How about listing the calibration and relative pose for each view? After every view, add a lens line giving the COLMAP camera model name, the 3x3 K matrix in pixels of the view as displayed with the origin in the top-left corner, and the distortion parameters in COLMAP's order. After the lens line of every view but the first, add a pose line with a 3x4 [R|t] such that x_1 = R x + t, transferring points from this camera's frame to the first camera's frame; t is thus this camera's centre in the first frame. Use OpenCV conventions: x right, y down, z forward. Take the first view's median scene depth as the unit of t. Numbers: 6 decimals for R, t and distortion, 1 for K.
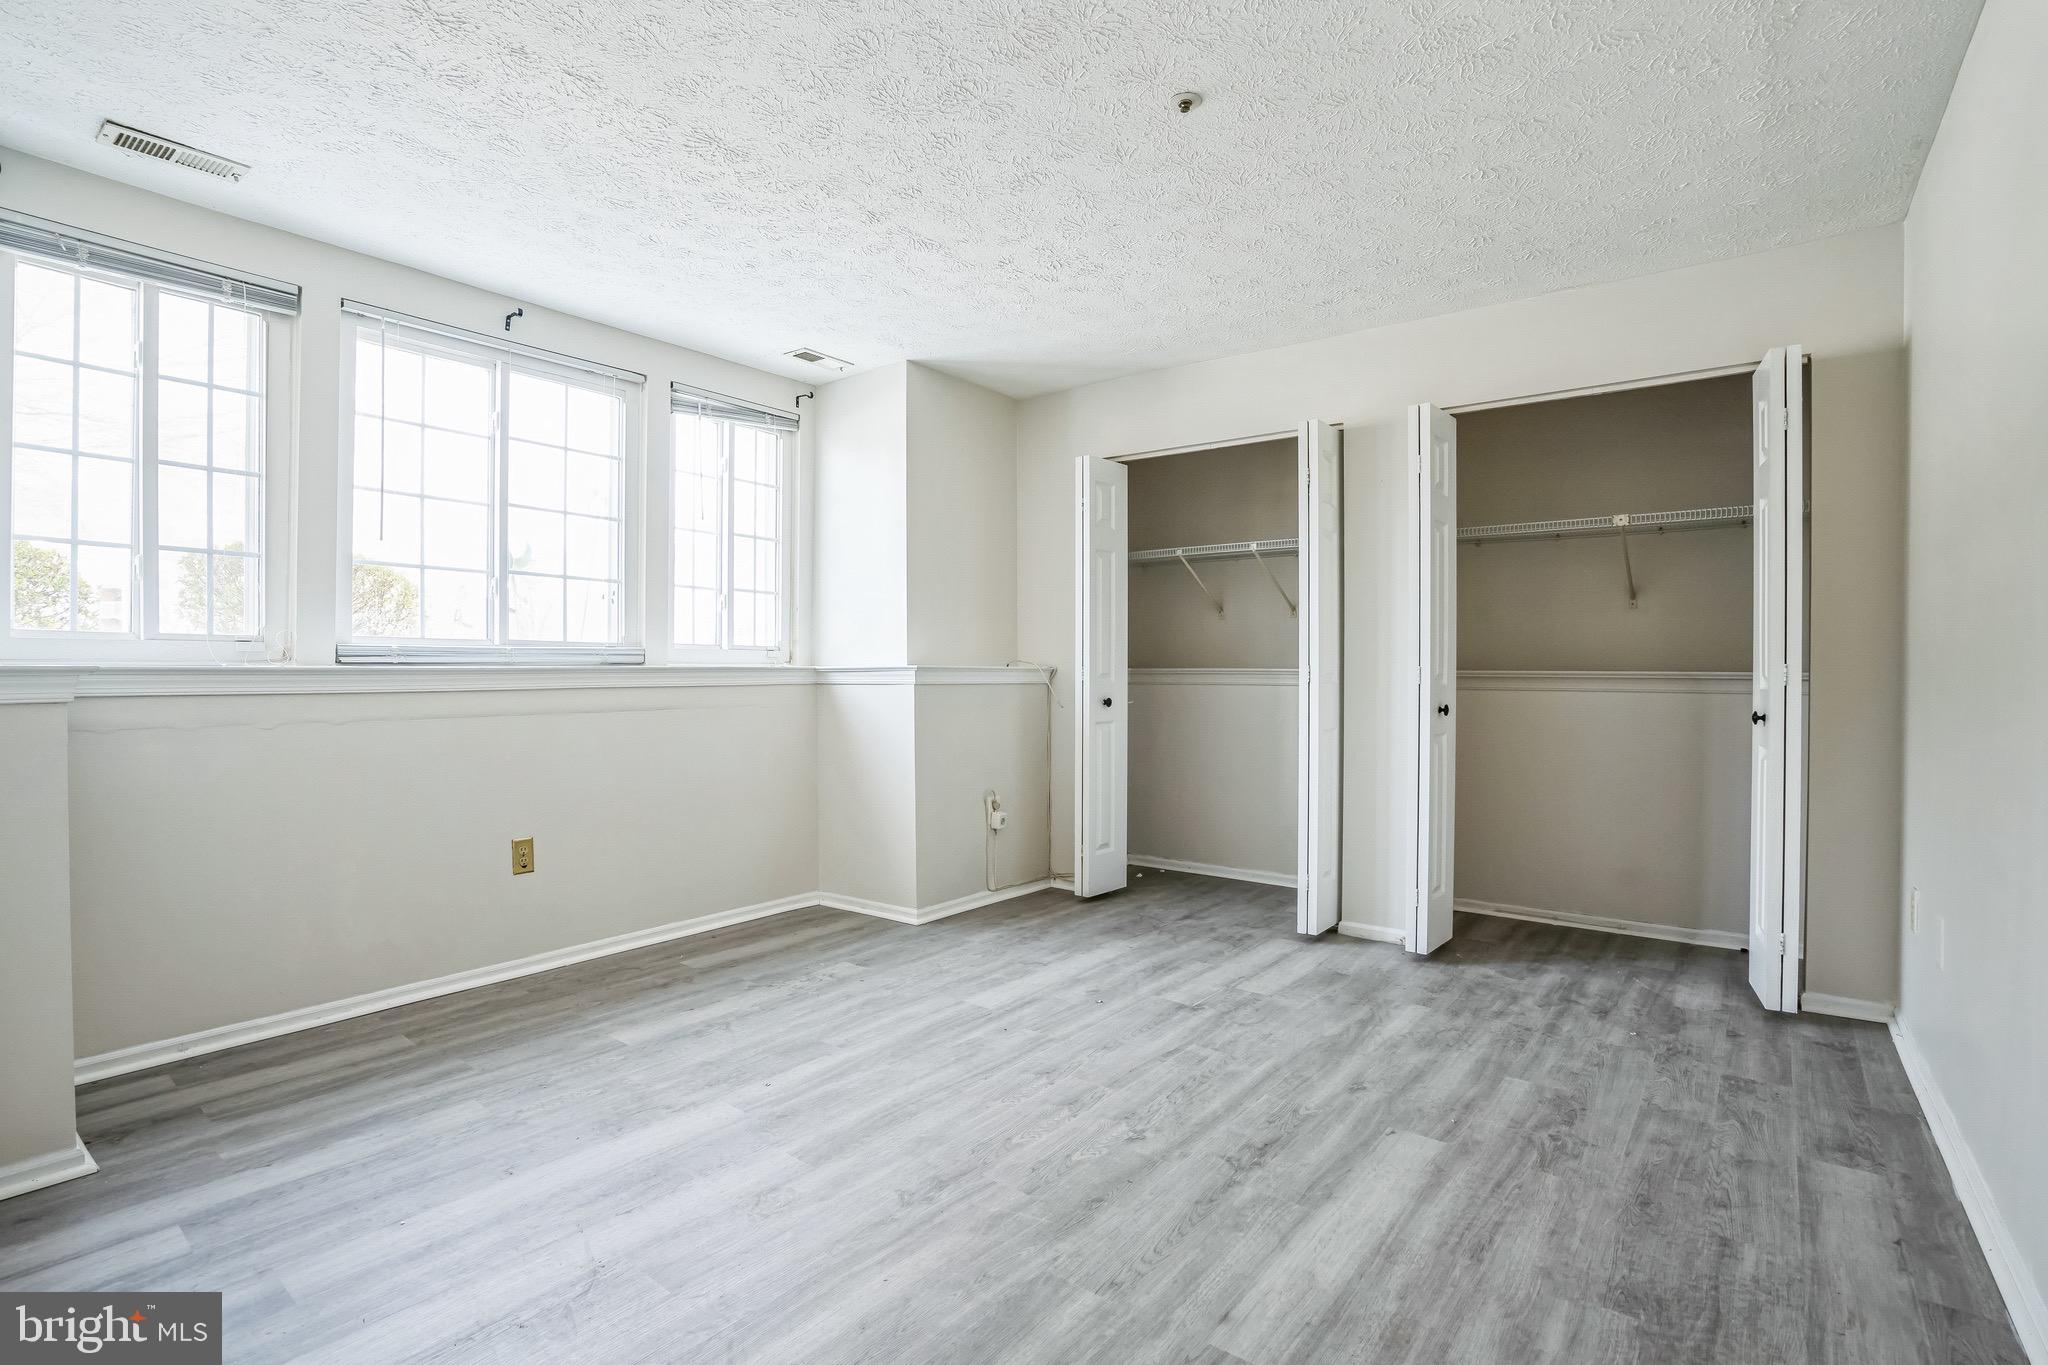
lens RADIAL K [[945.4, 0, 1016.4], [0, 945.4, 690.5], [0, 0, 1]] dist [-0.061337, 0.020400]
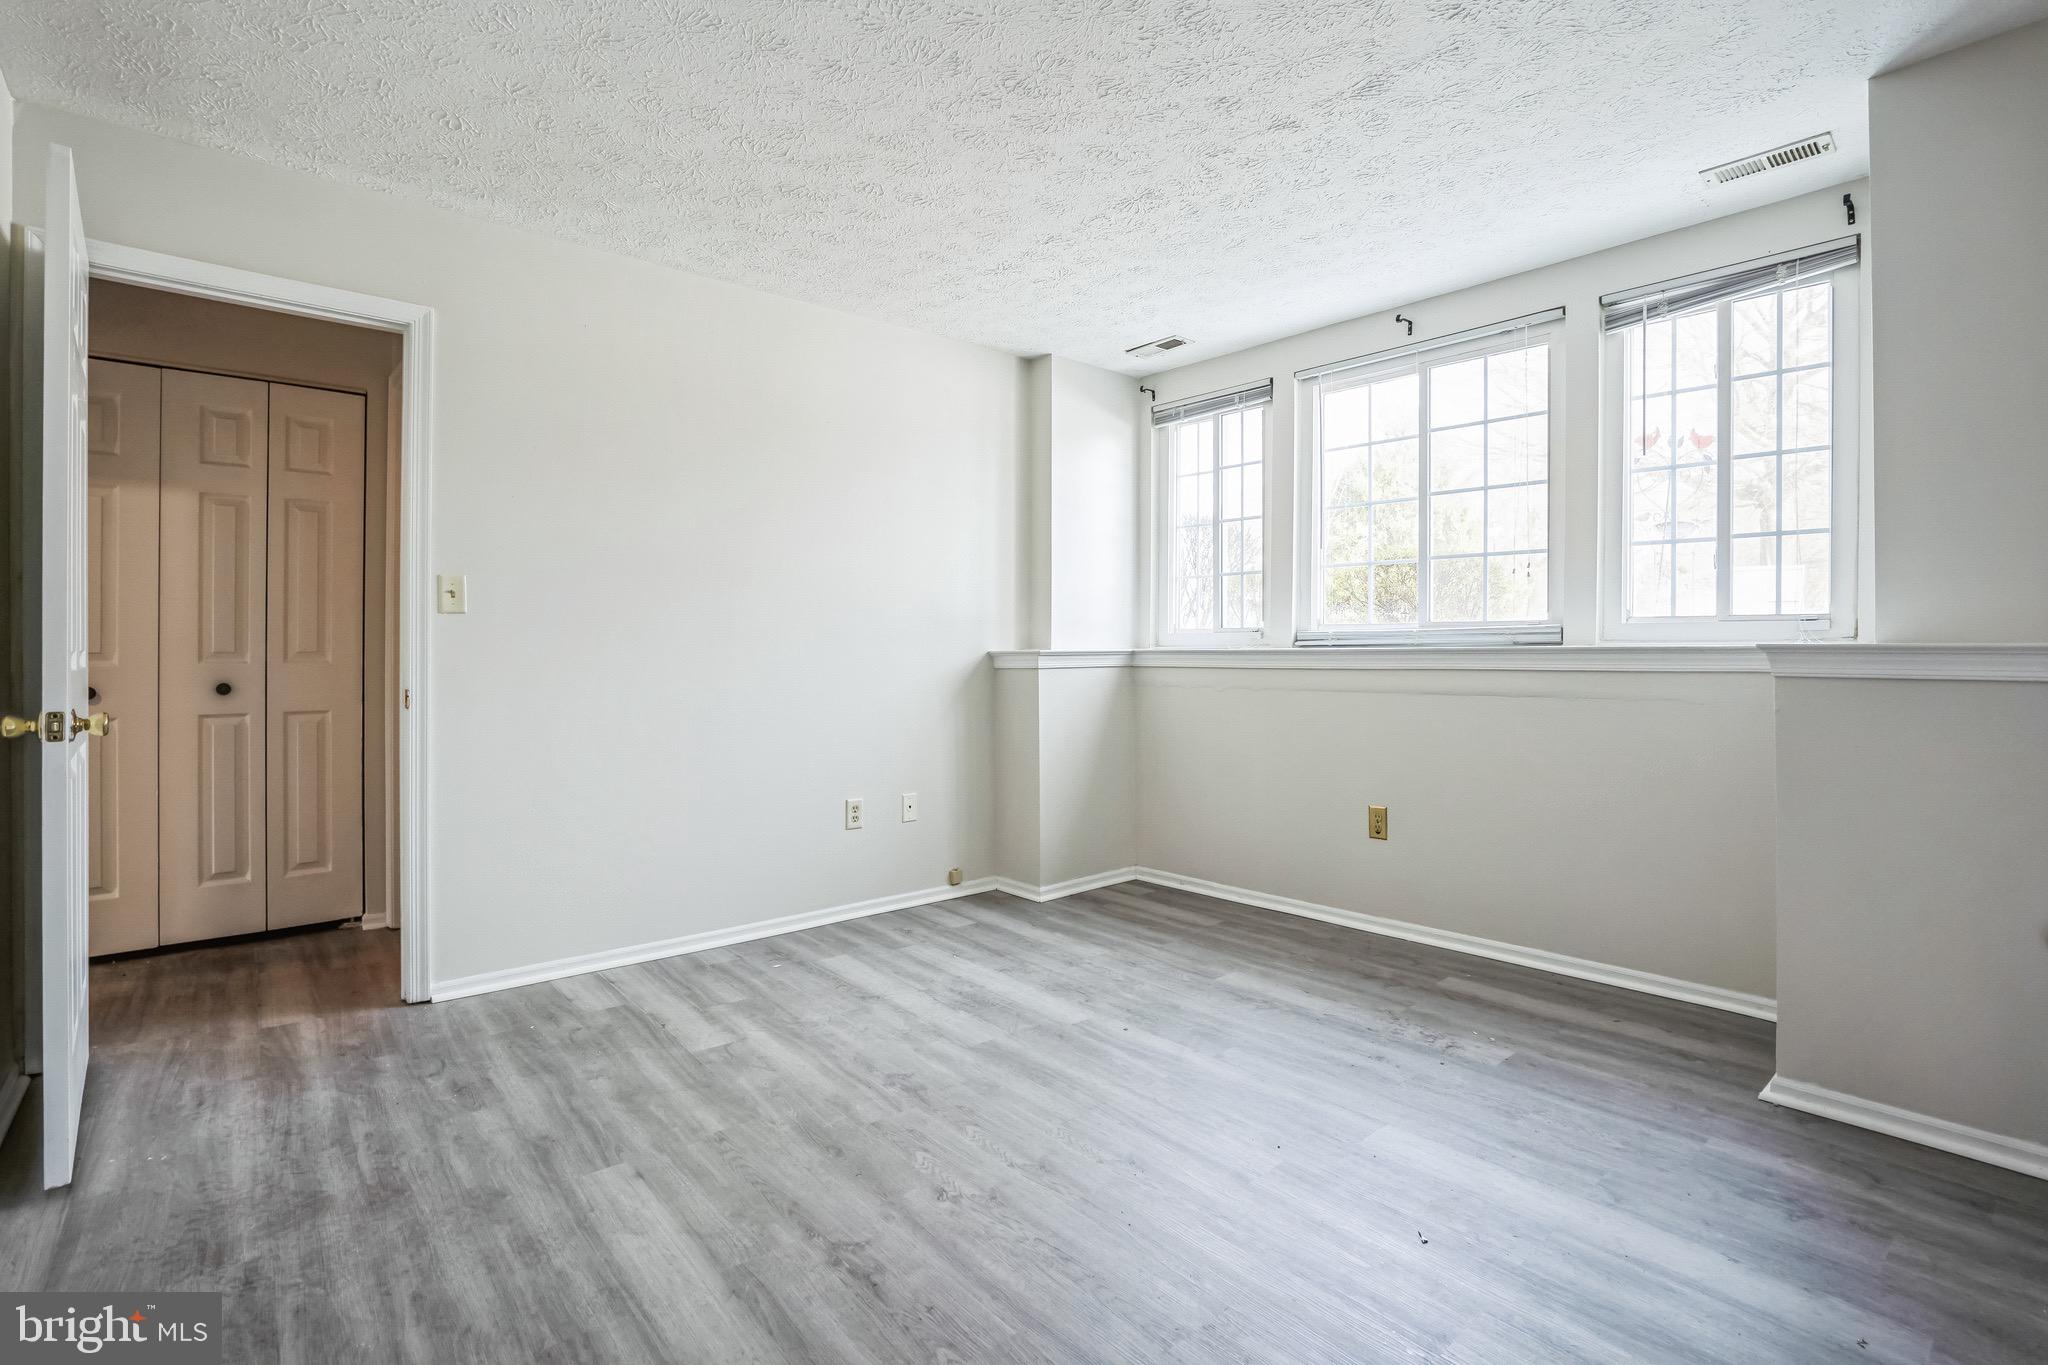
lens RADIAL K [[959.5, 0, 1027.7], [0, 959.5, 642.8], [0, 0, 1]] dist [-0.063067, 0.021032]
pose [[-0.182110, -0.006714, -0.983255, 0.851543], [-0.015616, 0.999870, -0.003935, -0.028078], [0.983154, 0.014638, -0.182191, 1.069839]]
